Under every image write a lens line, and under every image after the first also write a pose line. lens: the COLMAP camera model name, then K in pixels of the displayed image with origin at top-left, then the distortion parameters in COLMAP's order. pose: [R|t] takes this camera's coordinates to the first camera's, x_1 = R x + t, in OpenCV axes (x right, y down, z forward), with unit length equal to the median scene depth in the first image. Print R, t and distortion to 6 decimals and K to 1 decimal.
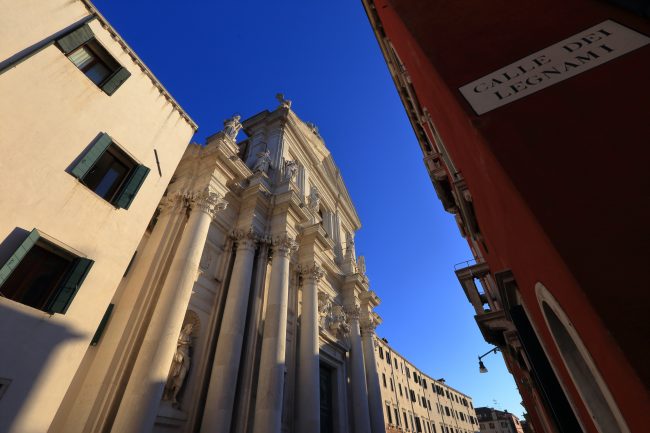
lens RADIAL K [[286.7, 0, 325.0], [0, 286.7, 216.5], [0, 0, 1]] dist [-0.001045, 0.000012]
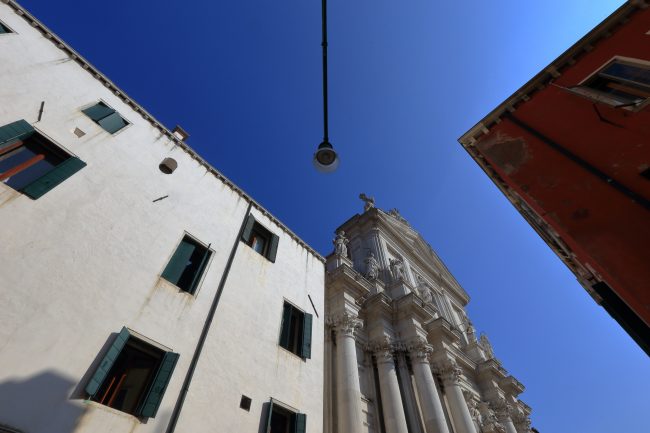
lens RADIAL K [[307.7, 0, 325.0], [0, 307.7, 216.5], [0, 0, 1]] dist [0.034290, 0.000345]
pose [[0.961942, -0.225263, -0.154675, -0.182410], [0.194334, 0.961904, -0.192290, -0.205751], [0.192098, 0.154914, 0.969072, -0.207488]]
